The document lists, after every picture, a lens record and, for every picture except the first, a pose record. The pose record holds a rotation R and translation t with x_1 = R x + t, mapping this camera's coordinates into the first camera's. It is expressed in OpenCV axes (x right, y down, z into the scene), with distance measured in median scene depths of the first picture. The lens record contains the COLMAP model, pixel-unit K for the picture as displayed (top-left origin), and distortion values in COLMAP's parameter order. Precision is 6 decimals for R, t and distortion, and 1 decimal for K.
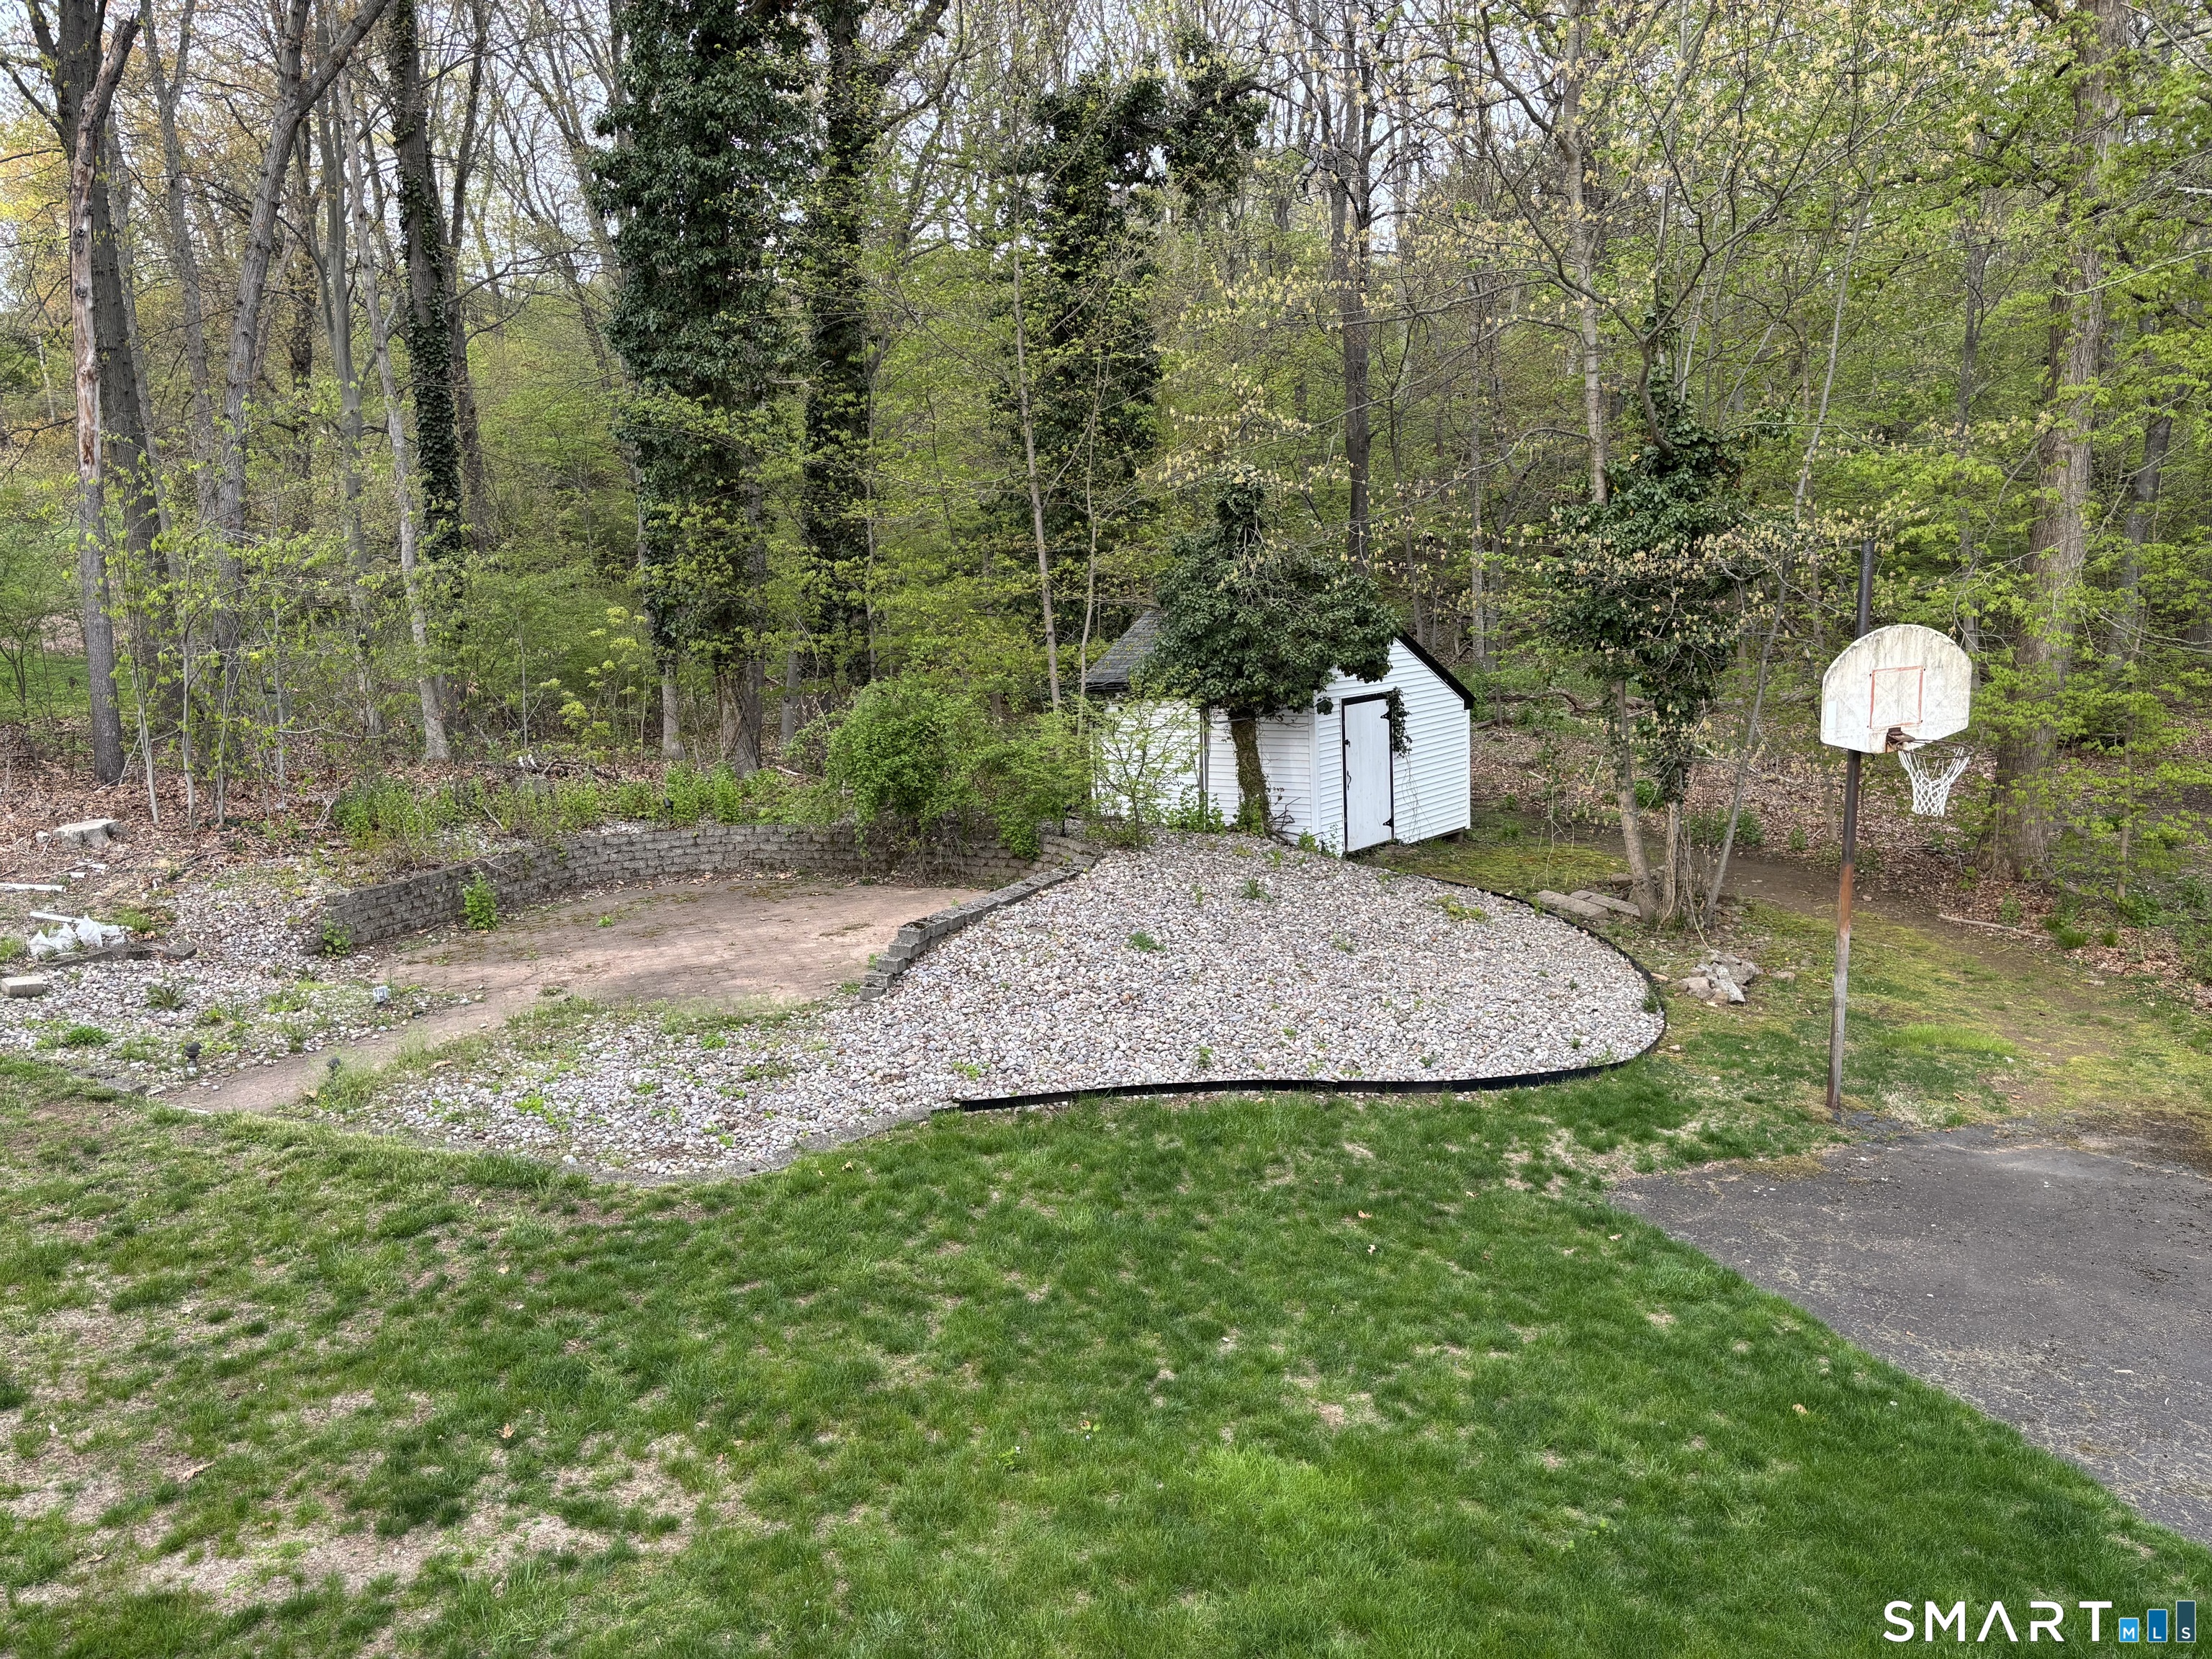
lens RADIAL K [[1671.0, 0, 1111.9], [0, 1671.0, 831.2], [0, 0, 1]] dist [0.063657, -0.062096]
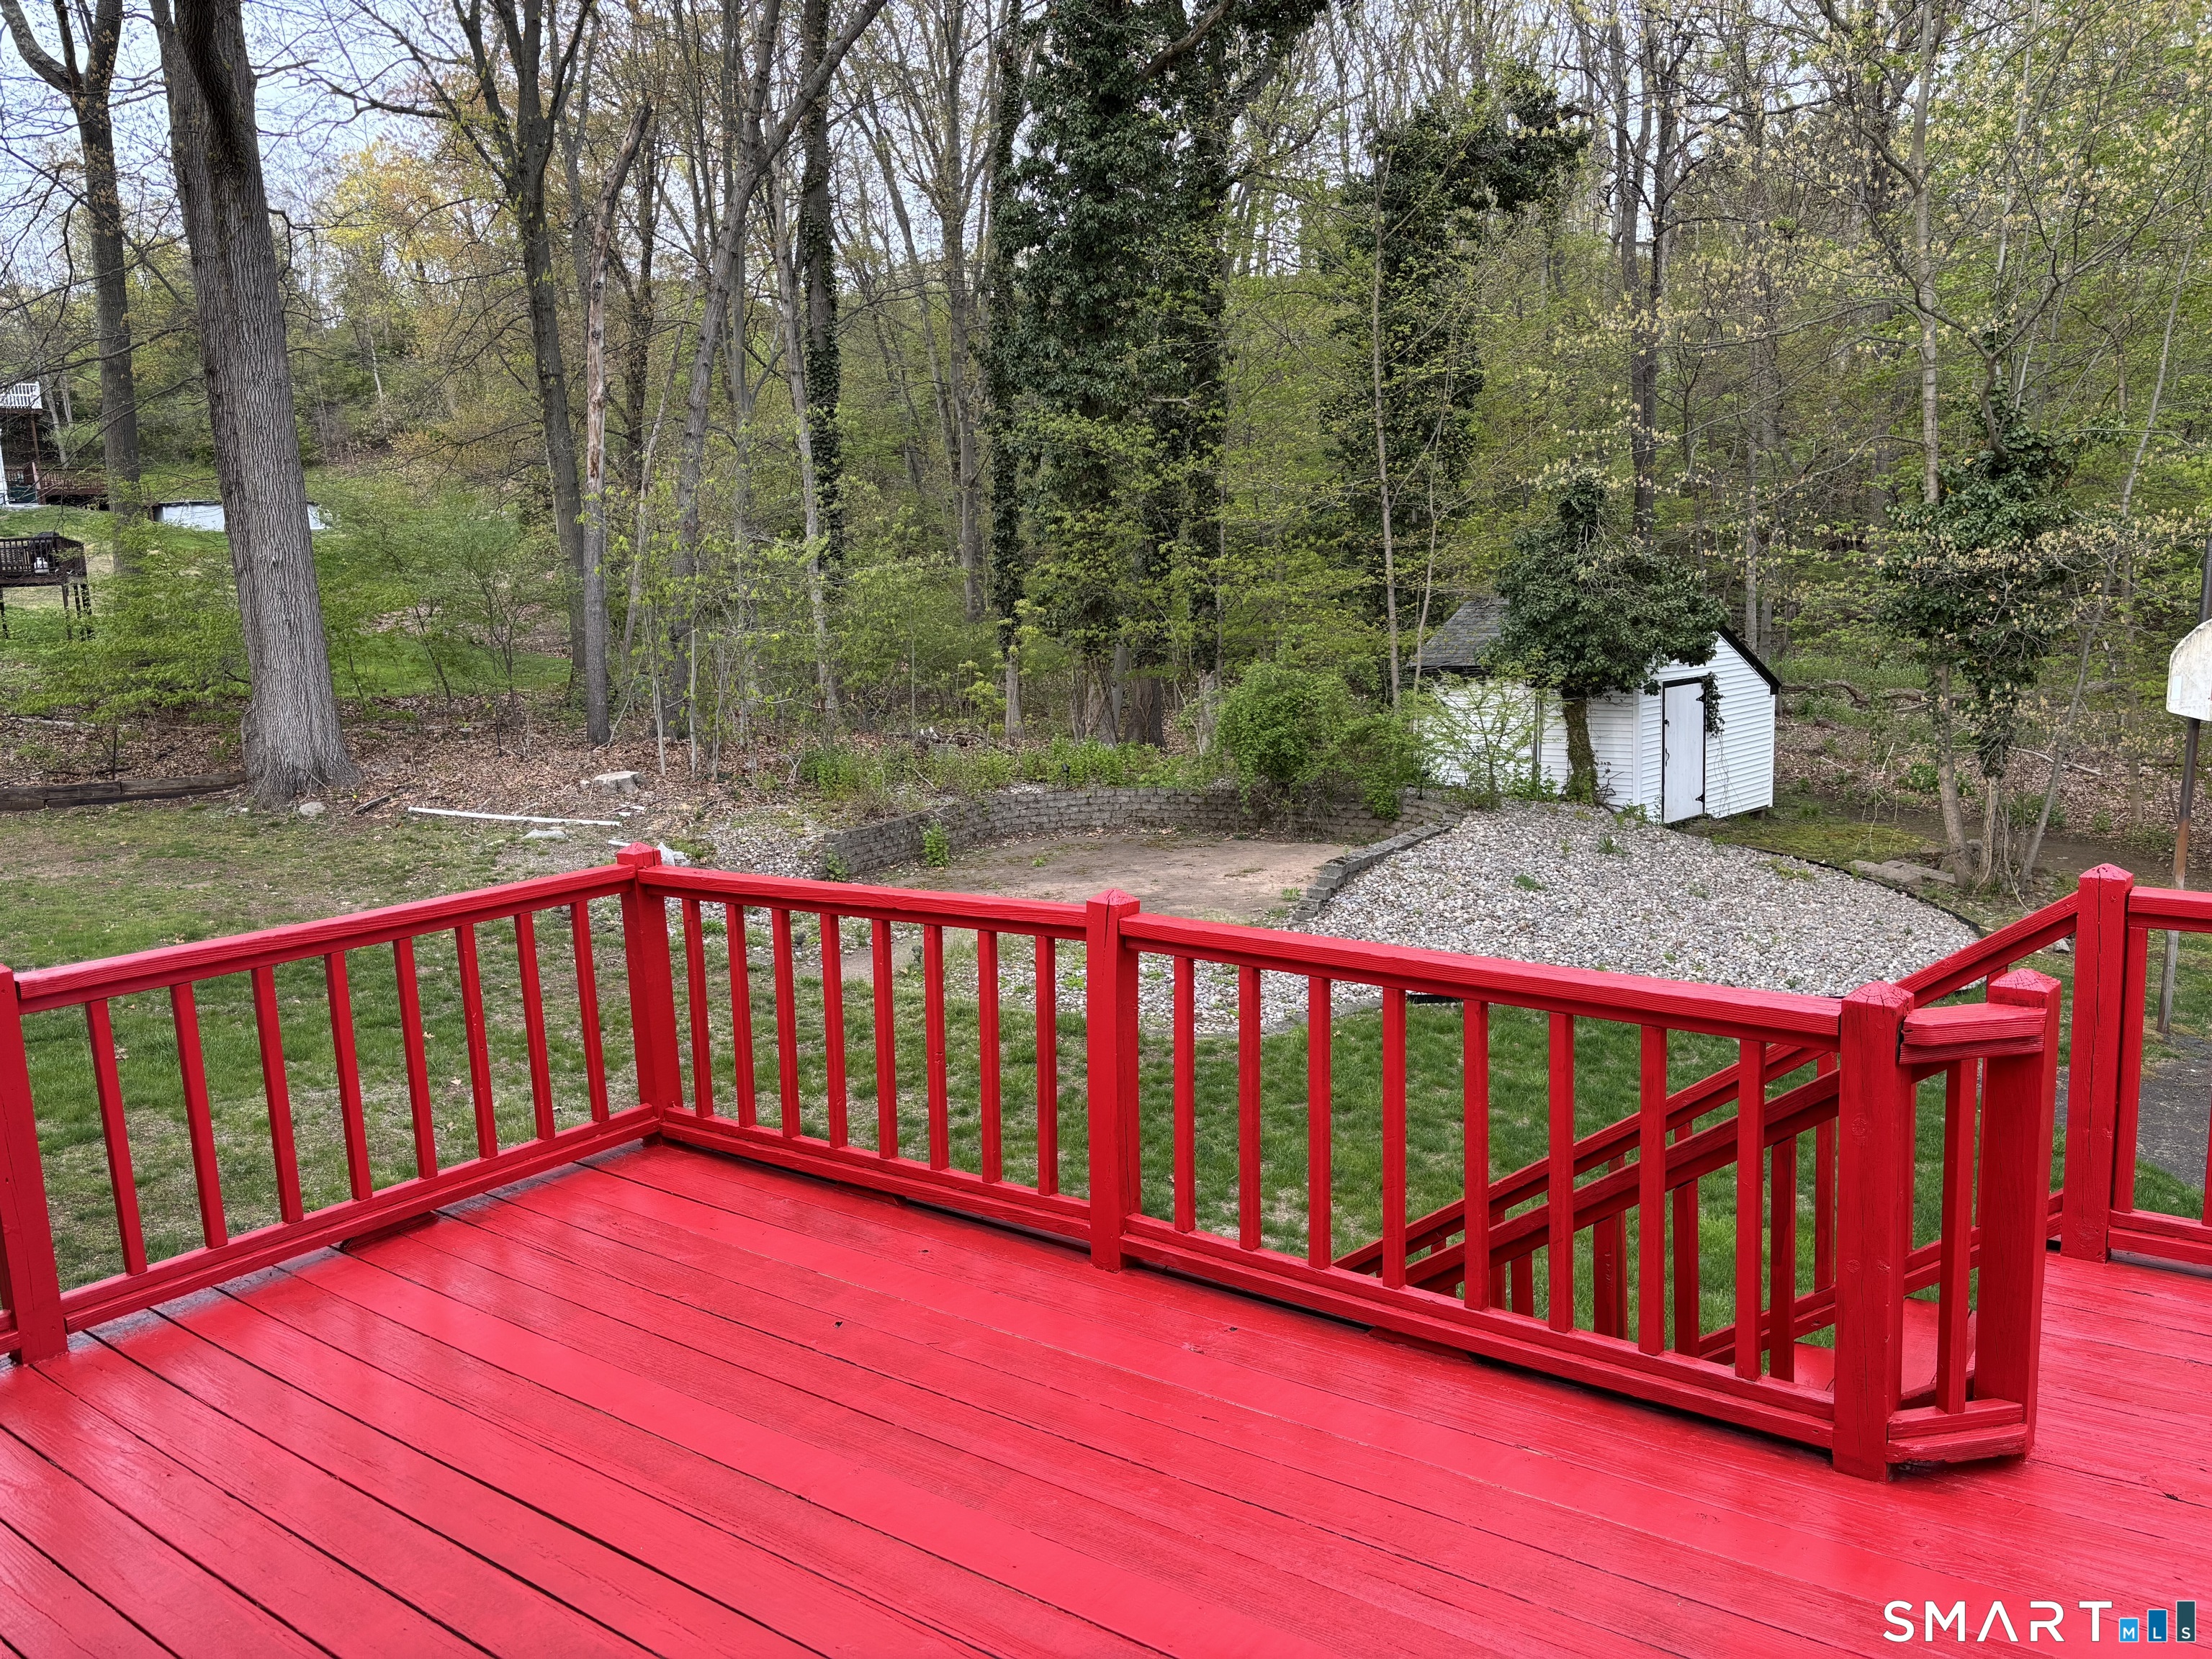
lens RADIAL K [[1671.0, 0, 1124.8], [0, 1671.0, 842.1], [0, 0, 1]] dist [0.063657, -0.062096]
pose [[0.992895, 0.019742, -0.117348, -0.093120], [-0.018605, 0.999769, 0.010777, 0.023130], [0.117533, -0.008517, 0.993032, -0.150512]]
